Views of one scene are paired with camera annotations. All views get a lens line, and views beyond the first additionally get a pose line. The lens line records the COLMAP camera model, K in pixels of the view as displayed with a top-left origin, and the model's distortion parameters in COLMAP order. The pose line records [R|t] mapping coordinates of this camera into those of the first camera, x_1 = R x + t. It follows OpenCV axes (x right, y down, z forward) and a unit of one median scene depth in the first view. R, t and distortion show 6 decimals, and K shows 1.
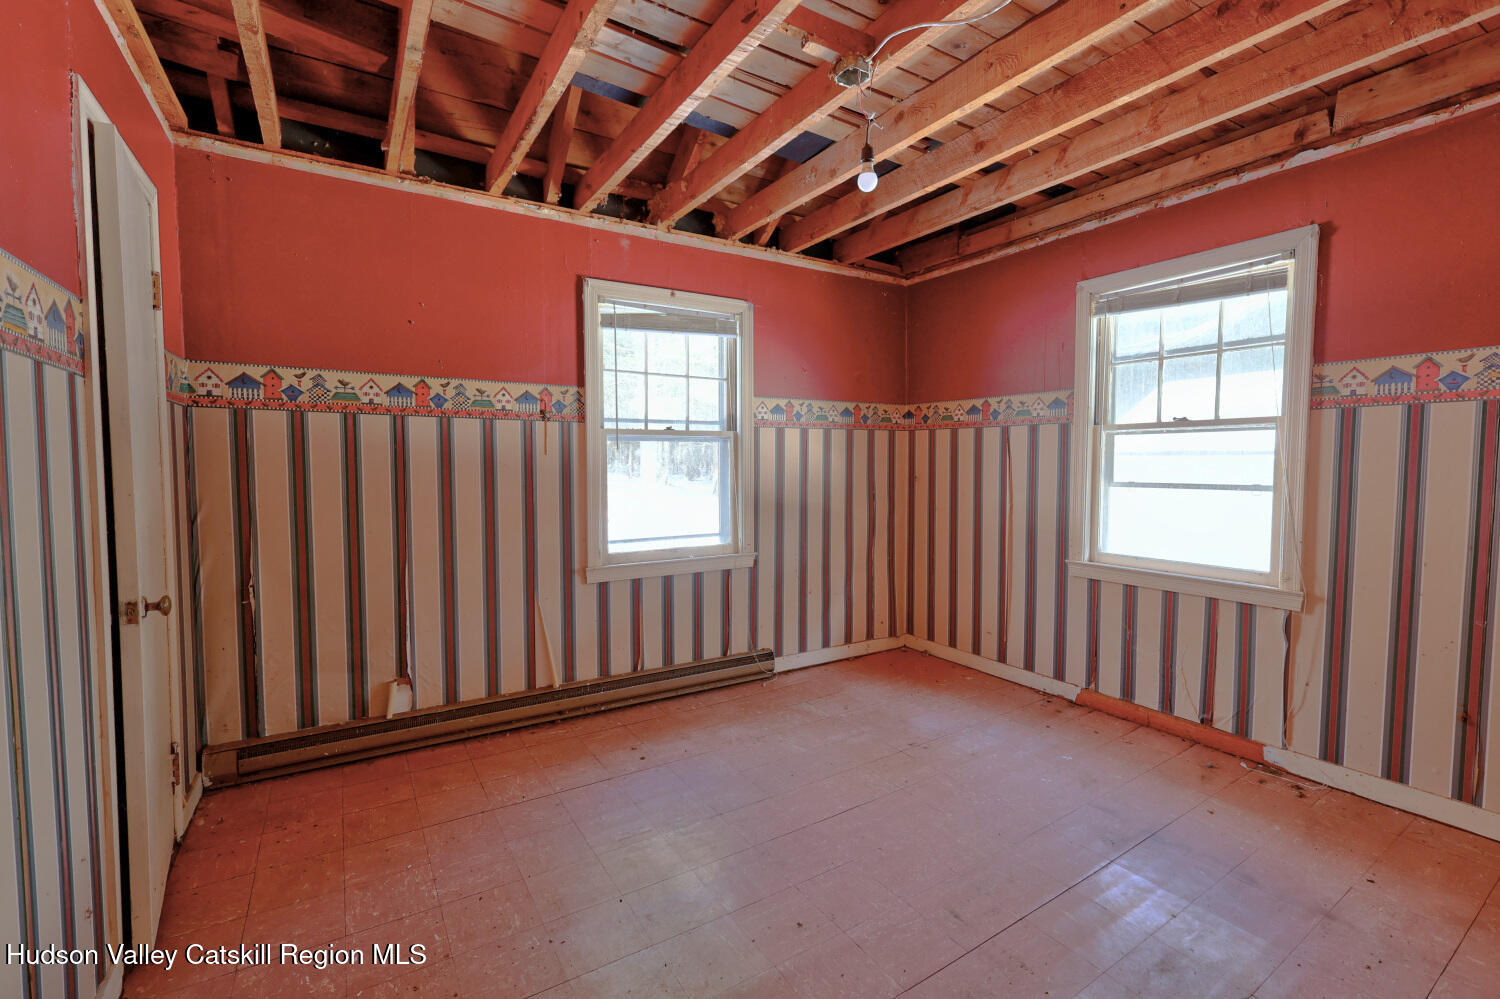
lens RADIAL K [[648.2, 0, 754.1], [0, 648.2, 497.4], [0, 0, 1]] dist [0.003452, -0.000169]
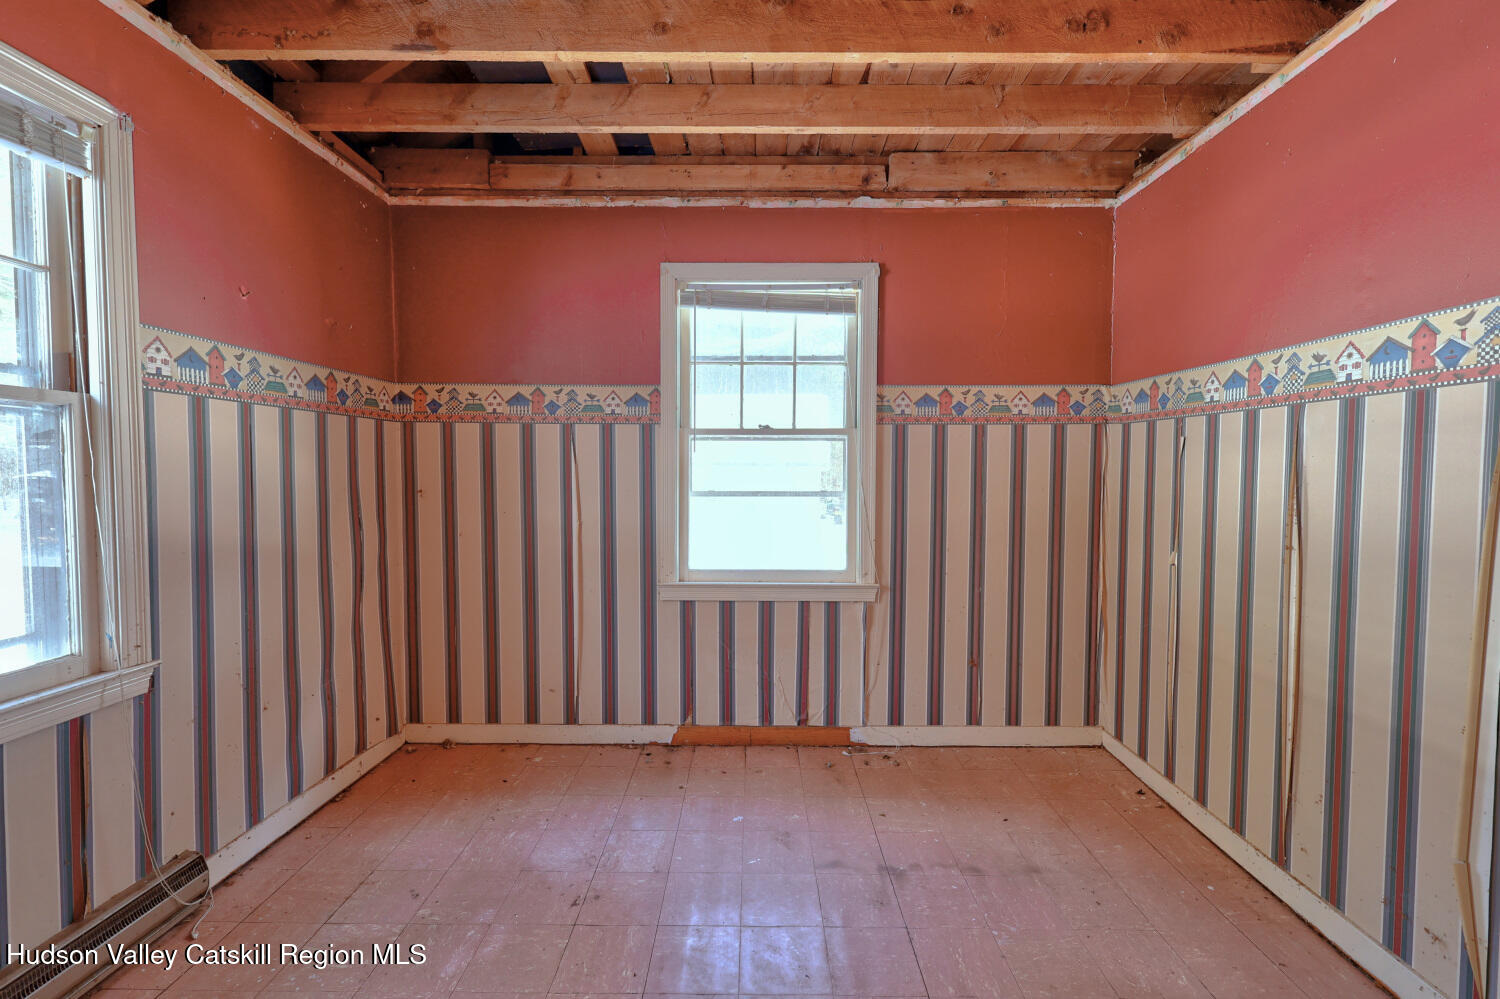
lens RADIAL K [[648.2, 0, 752.6], [0, 648.2, 497.1], [0, 0, 1]] dist [0.003452, -0.000169]
pose [[0.541537, -0.029325, 0.840165, -0.171024], [0.042665, 0.999062, 0.007371, -0.018692], [-0.839594, 0.031854, 0.542280, 0.428882]]
